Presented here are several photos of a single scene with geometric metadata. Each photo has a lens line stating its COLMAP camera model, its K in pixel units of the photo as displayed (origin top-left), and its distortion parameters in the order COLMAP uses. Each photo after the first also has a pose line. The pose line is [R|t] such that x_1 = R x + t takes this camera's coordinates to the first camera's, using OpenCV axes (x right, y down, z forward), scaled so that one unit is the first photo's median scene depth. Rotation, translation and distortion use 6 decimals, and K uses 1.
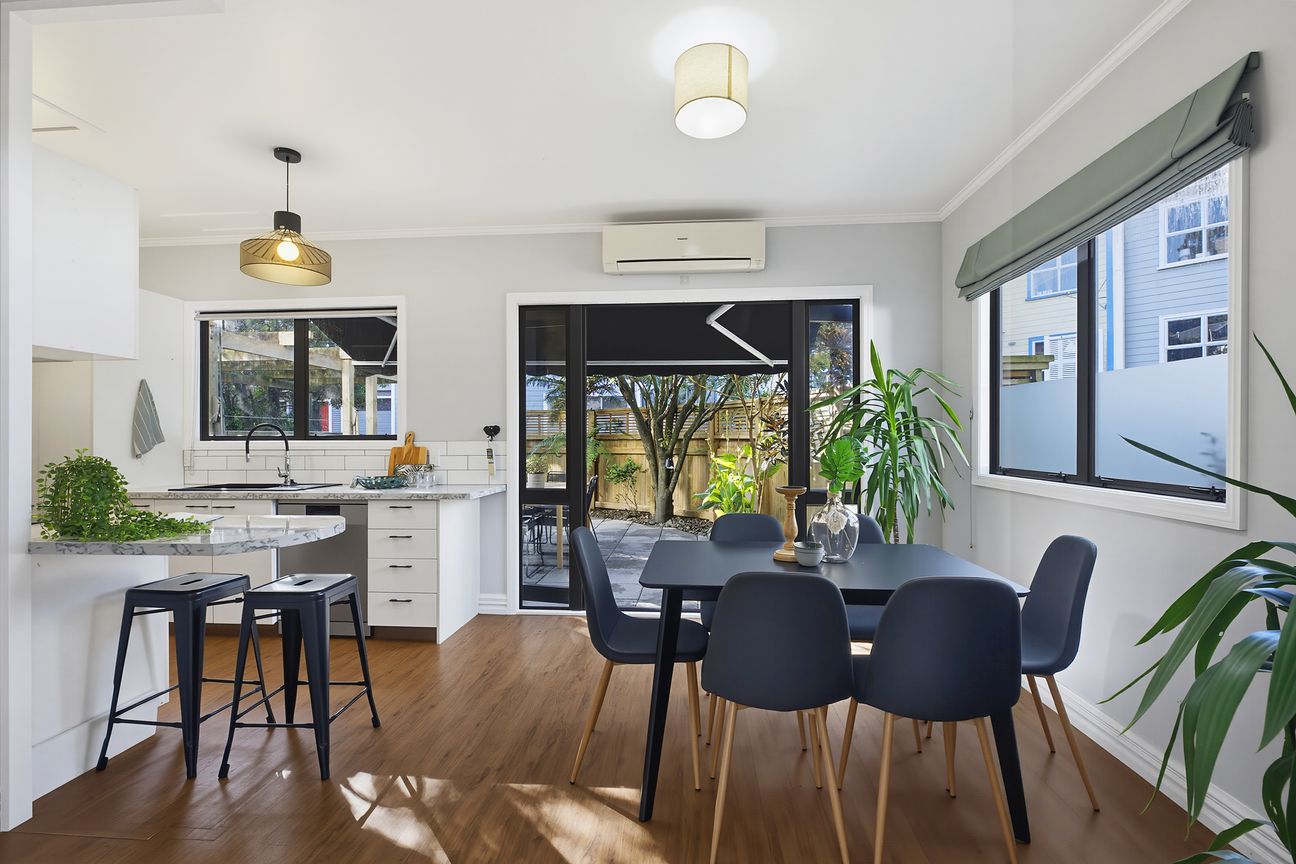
lens RADIAL K [[589.0, 0, 648.4], [0, 589.0, 426.2], [0, 0, 1]] dist [-0.002651, -0.000646]
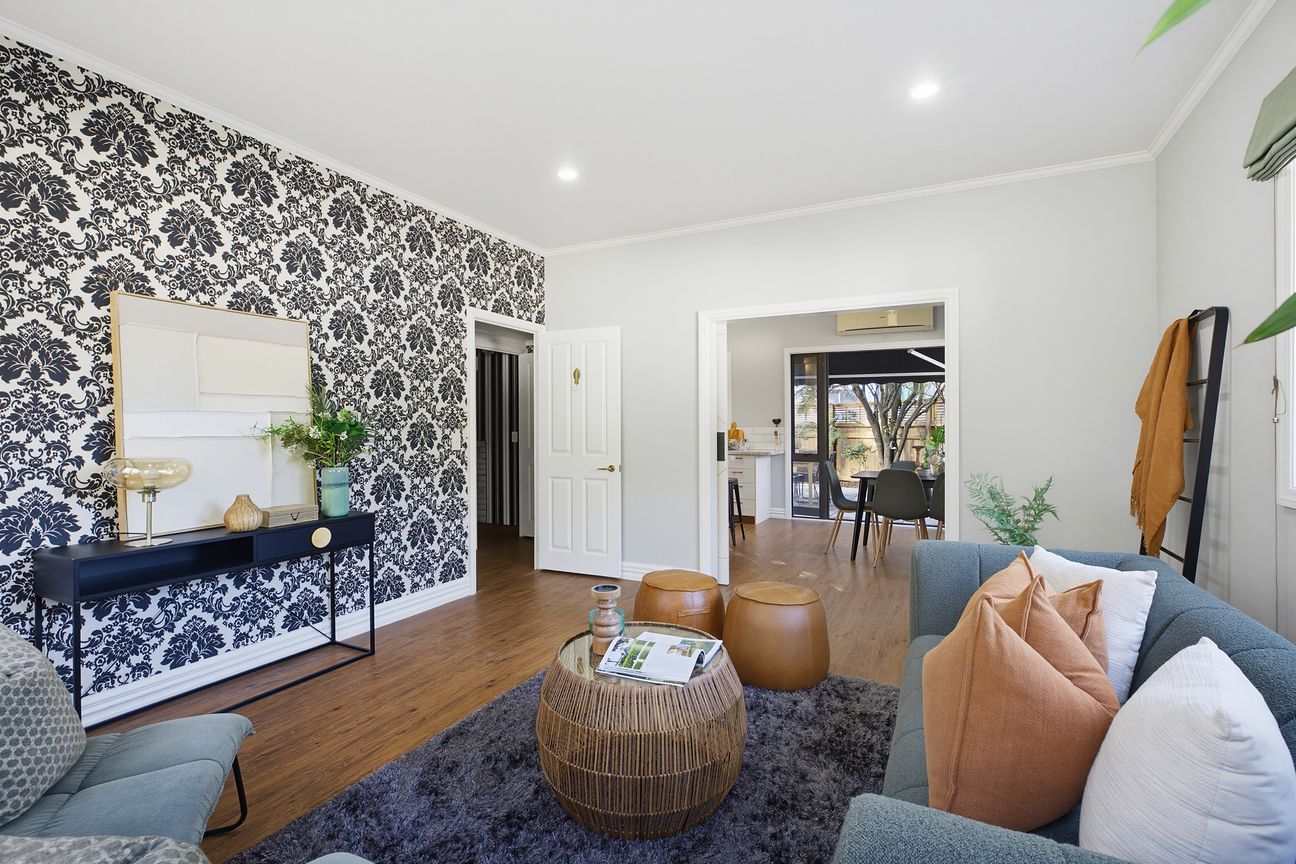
lens RADIAL K [[589.0, 0, 648.4], [0, 589.0, 426.2], [0, 0, 1]] dist [-0.002651, -0.000646]
pose [[0.923265, -0.002193, -0.384158, 0.046836], [0.009059, 0.999830, 0.016065, -0.006501], [0.384058, -0.018312, 0.923127, -0.545820]]
